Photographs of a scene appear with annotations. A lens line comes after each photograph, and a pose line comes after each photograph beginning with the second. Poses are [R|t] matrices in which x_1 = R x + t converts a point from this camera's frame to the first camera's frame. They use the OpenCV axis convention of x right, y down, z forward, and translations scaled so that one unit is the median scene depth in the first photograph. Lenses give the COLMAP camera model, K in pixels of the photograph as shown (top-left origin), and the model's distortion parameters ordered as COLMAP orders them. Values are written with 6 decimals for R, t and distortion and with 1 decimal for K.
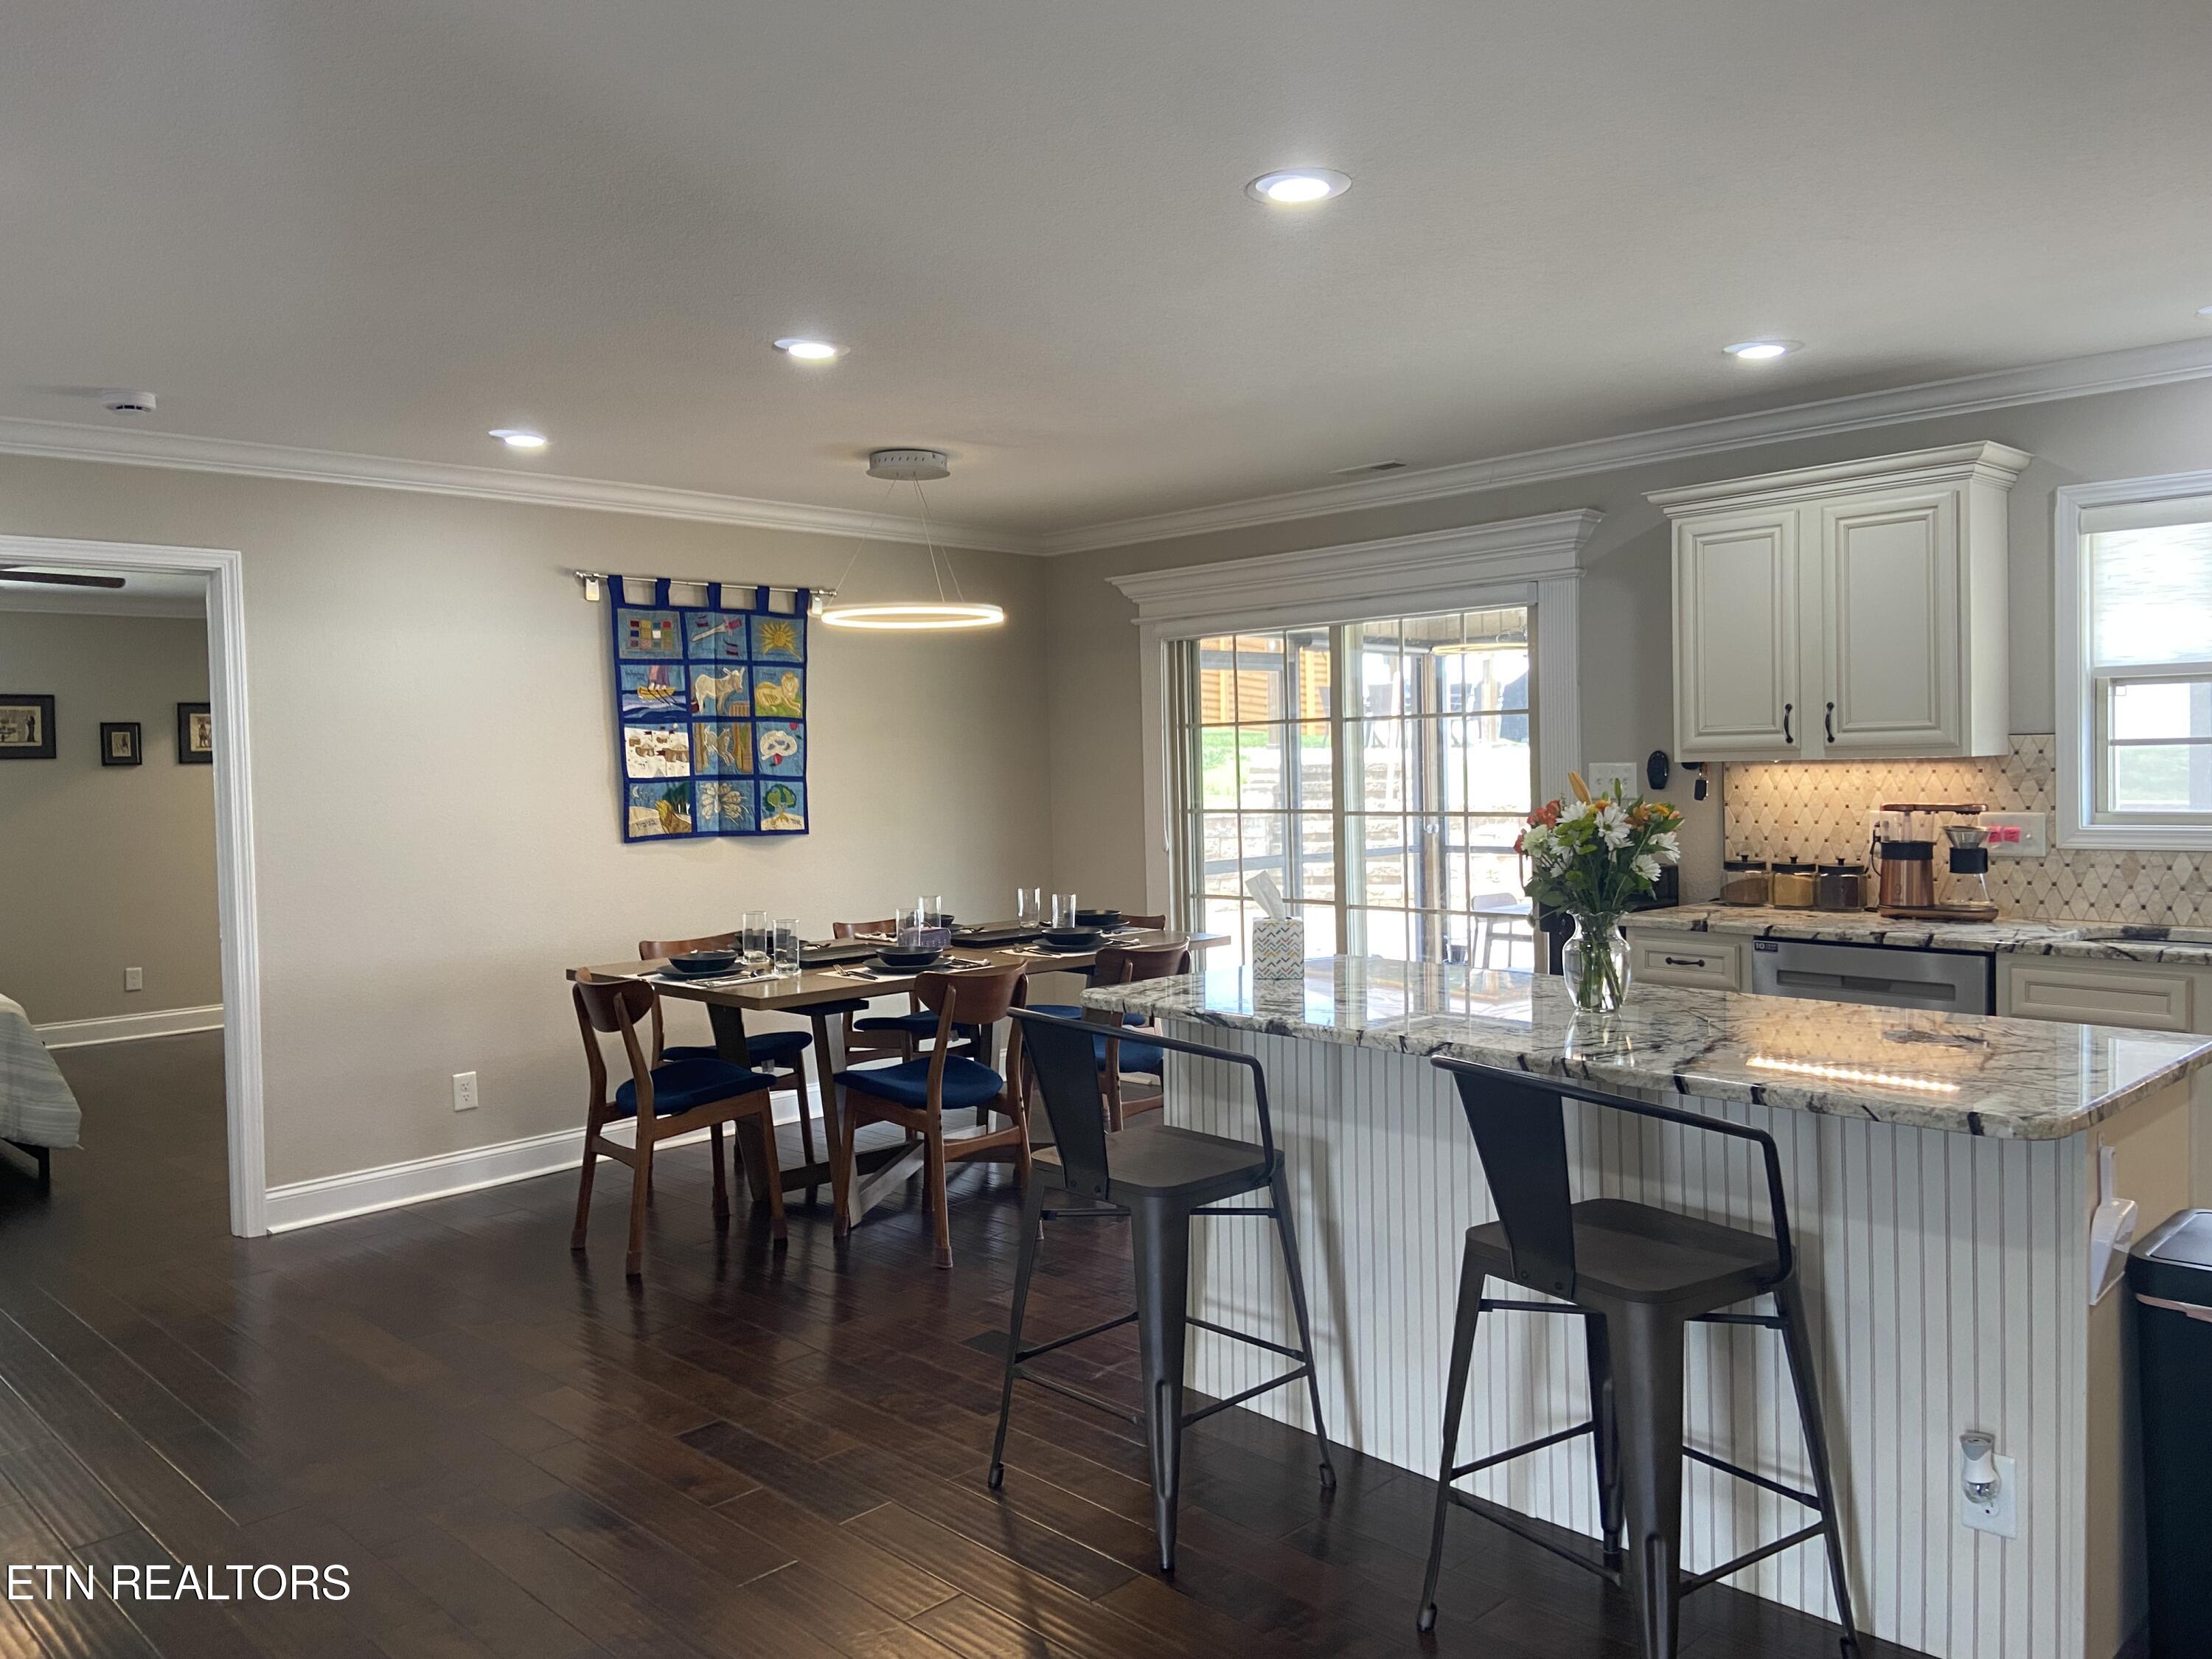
lens RADIAL K [[1663.3, 0, 1110.6], [0, 1663.3, 816.3], [0, 0, 1]] dist [0.150287, -0.204874]
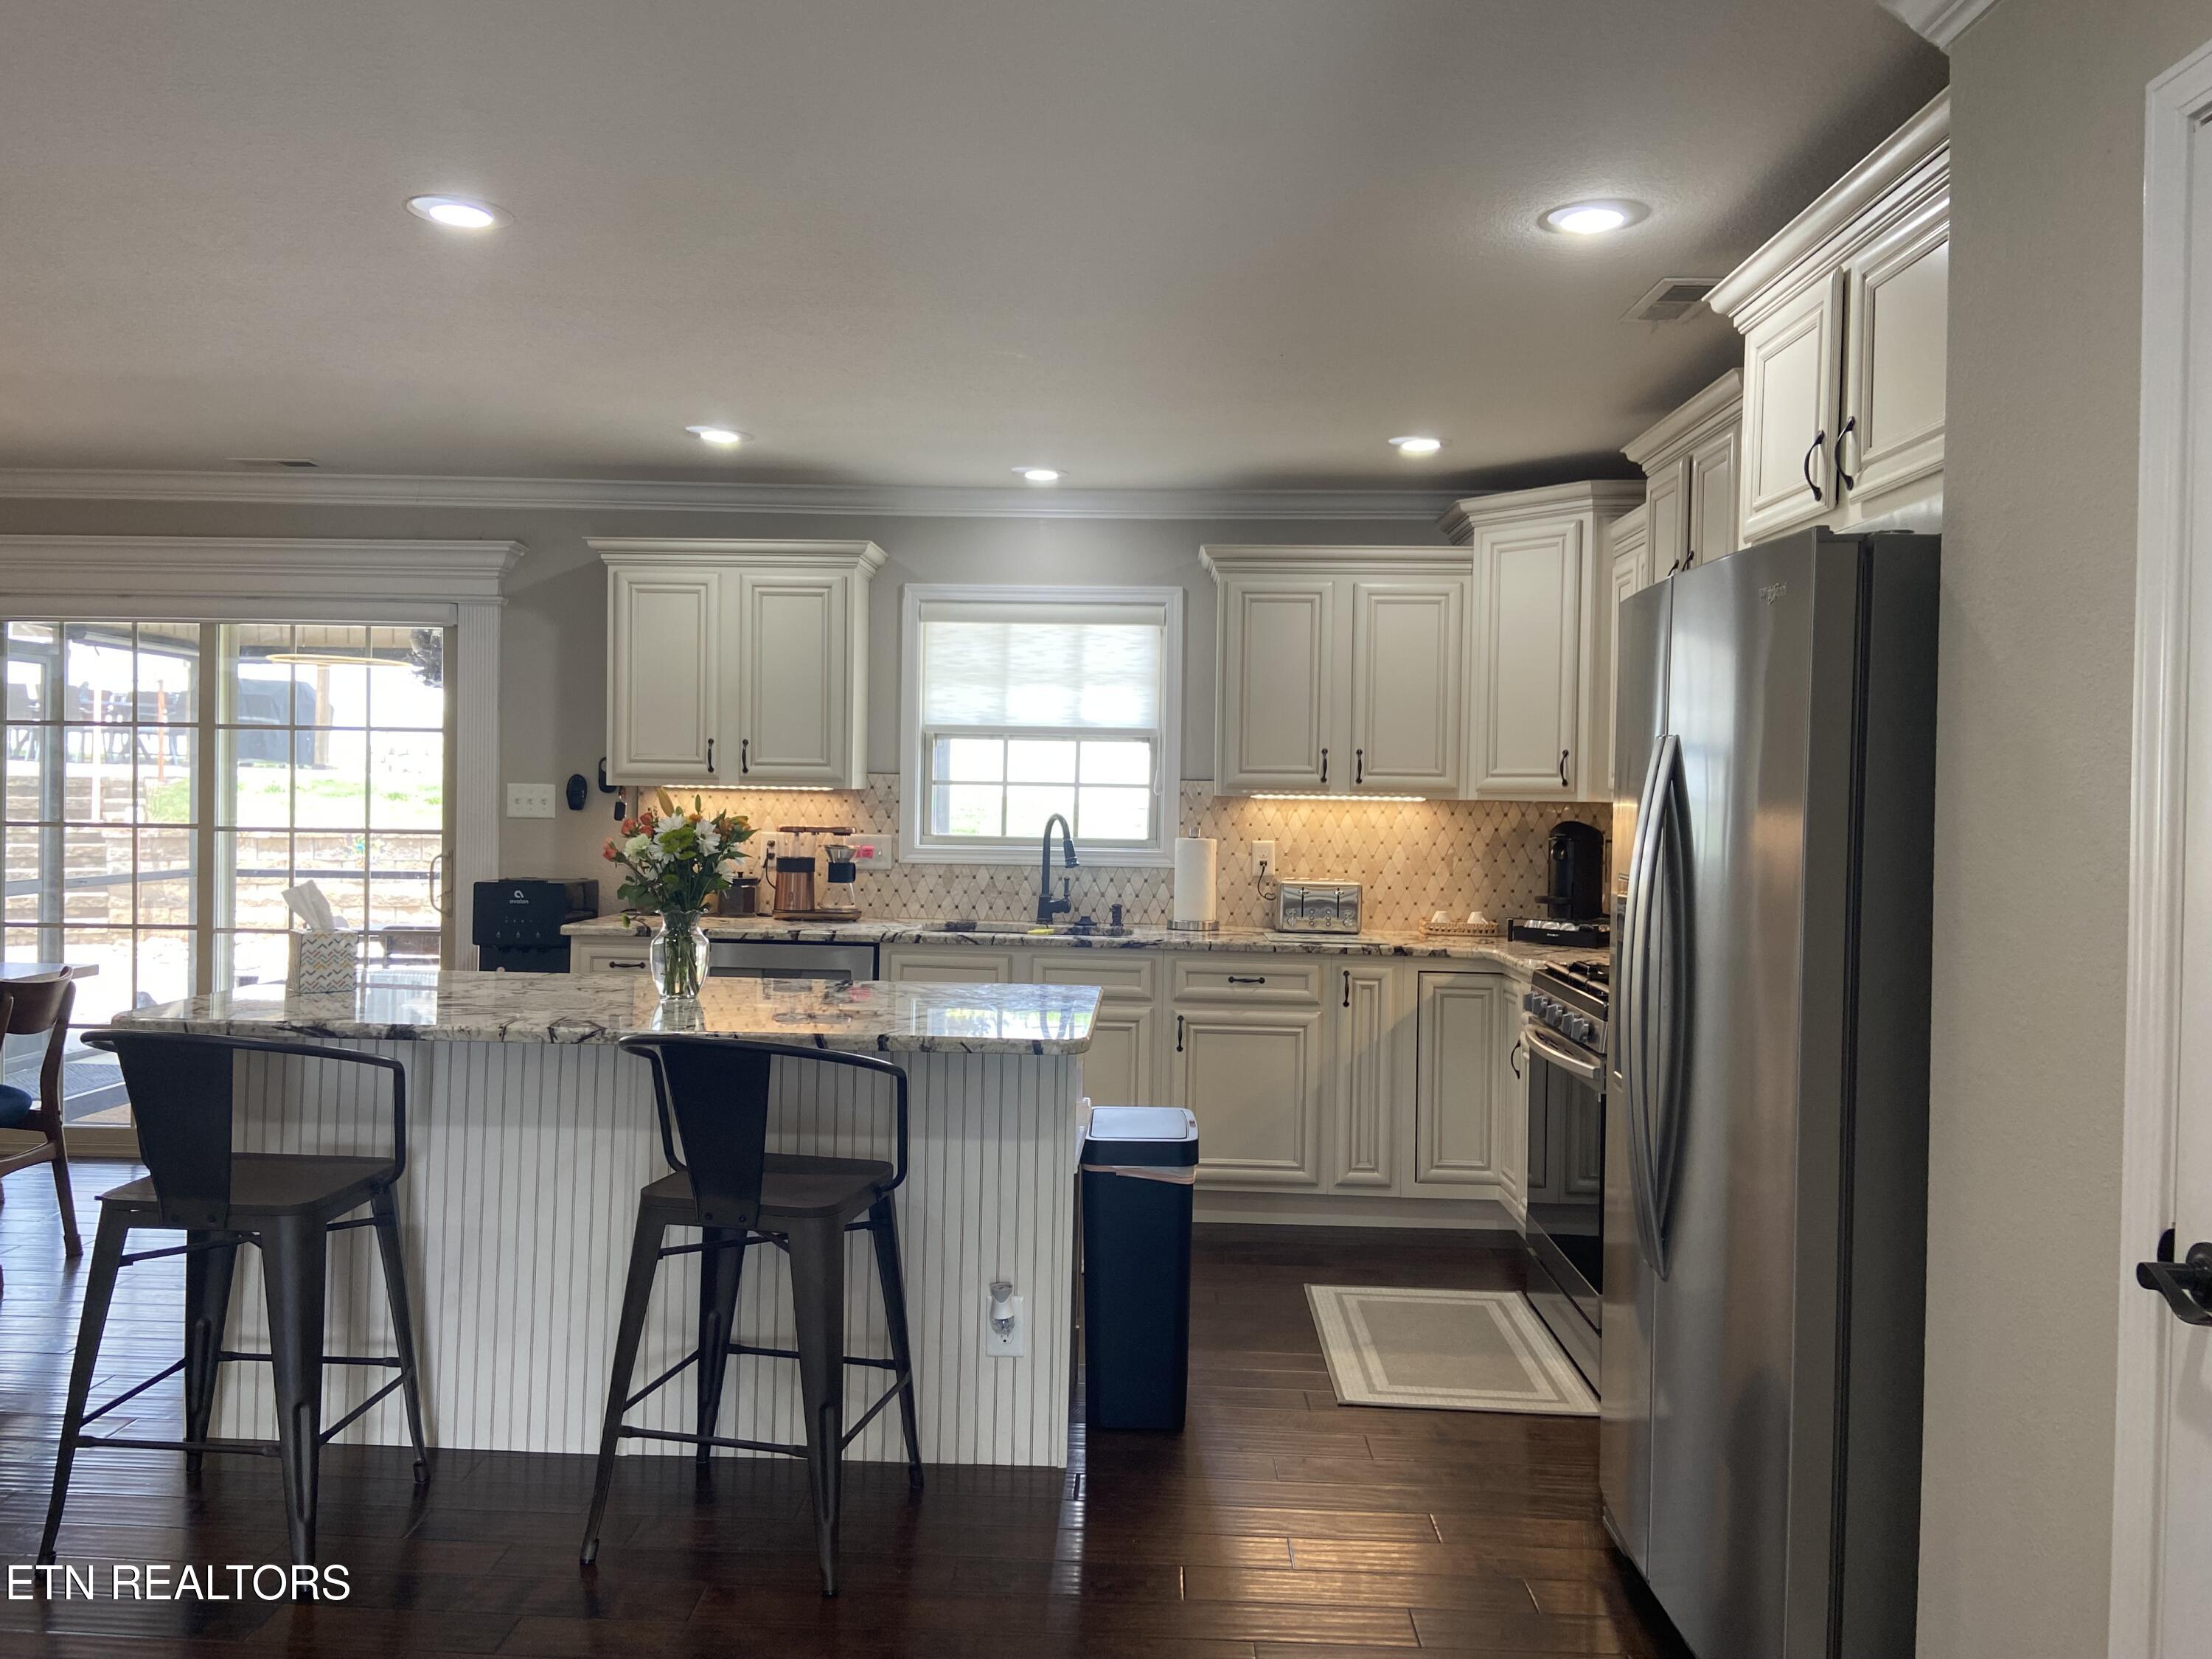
lens RADIAL K [[1666.7, 0, 1106.6], [0, 1666.7, 807.2], [0, 0, 1]] dist [0.105482, -0.136495]
pose [[0.719390, 0.027314, 0.694070, -0.207137], [-0.009807, 0.999526, -0.029170, 0.012011], [-0.694538, 0.014178, 0.719317, -0.013694]]
